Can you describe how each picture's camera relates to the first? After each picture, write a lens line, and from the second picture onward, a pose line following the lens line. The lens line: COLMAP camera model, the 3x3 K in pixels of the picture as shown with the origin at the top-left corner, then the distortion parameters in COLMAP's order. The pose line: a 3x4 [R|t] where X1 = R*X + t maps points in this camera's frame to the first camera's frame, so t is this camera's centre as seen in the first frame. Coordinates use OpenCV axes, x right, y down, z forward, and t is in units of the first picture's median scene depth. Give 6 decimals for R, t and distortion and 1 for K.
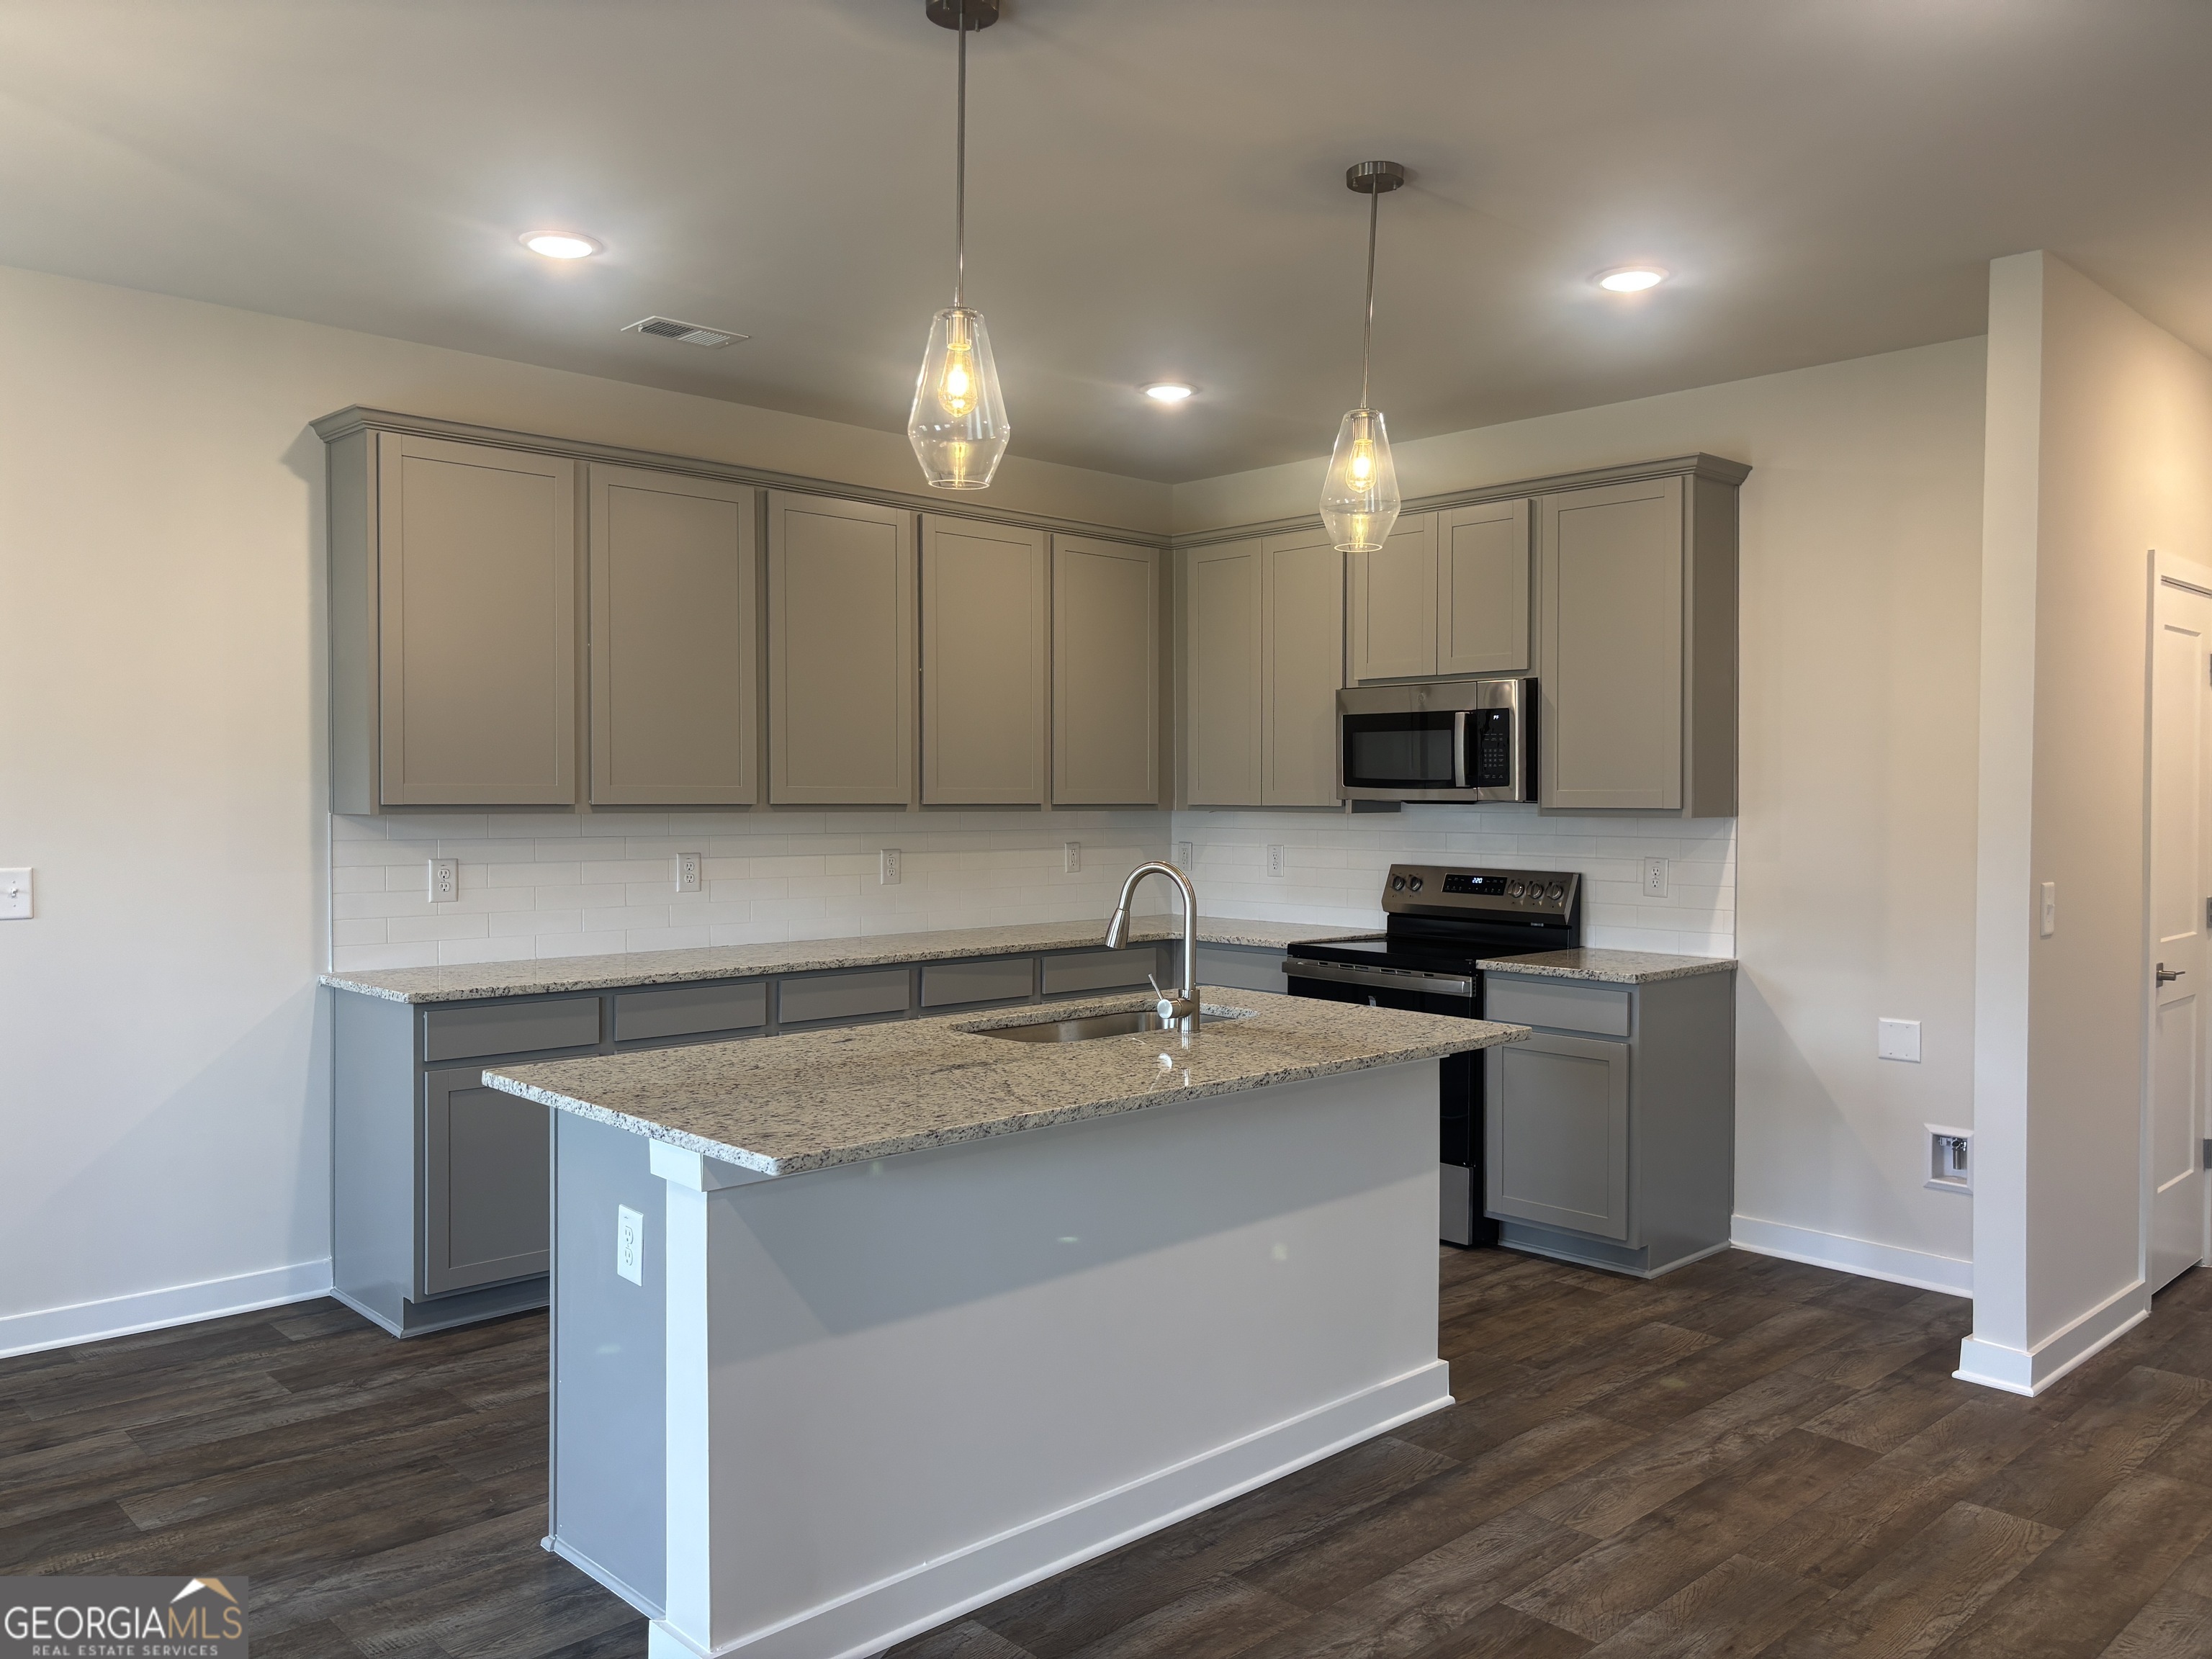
lens RADIAL K [[1669.6, 0, 1109.3], [0, 1669.6, 839.7], [0, 0, 1]] dist [0.051925, -0.061901]
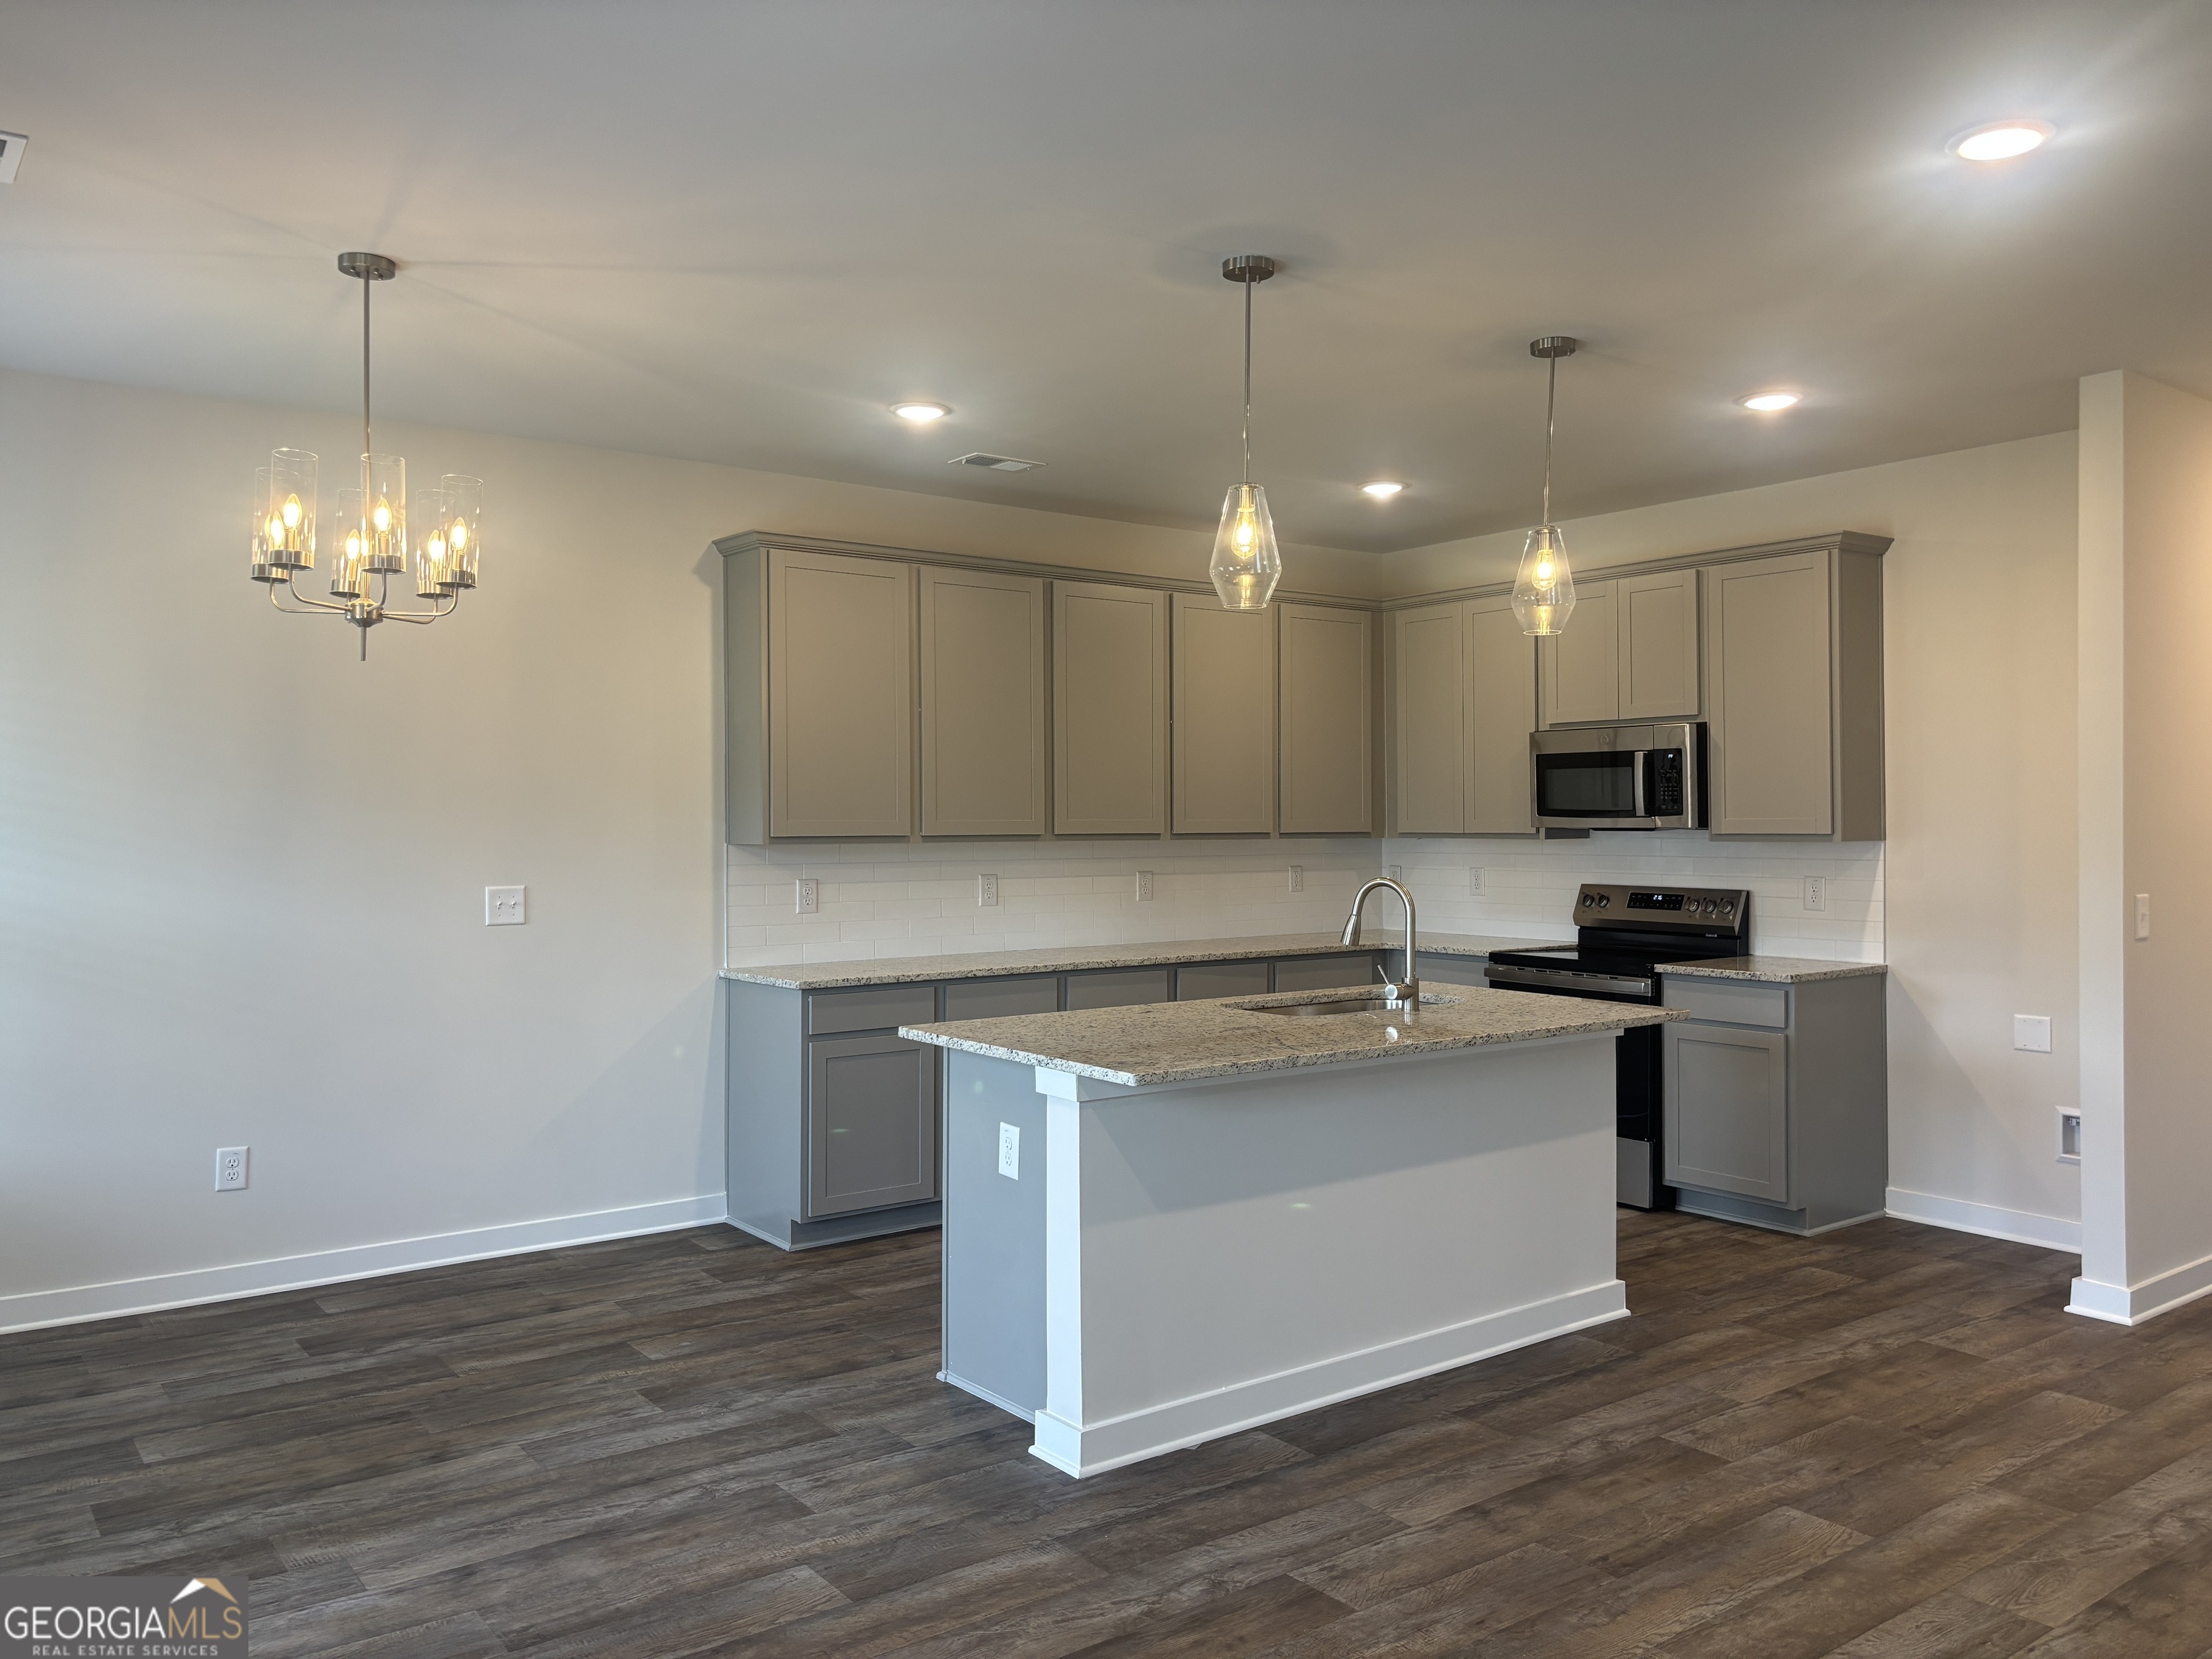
lens RADIAL K [[1673.3, 0, 1106.0], [0, 1673.3, 829.5], [0, 0, 1]] dist [0.060111, -0.071216]
pose [[0.993247, -0.006323, -0.115846, -0.029194], [0.003665, 0.999725, -0.023147, 0.004392], [0.115961, 0.022566, 0.992997, -0.261383]]
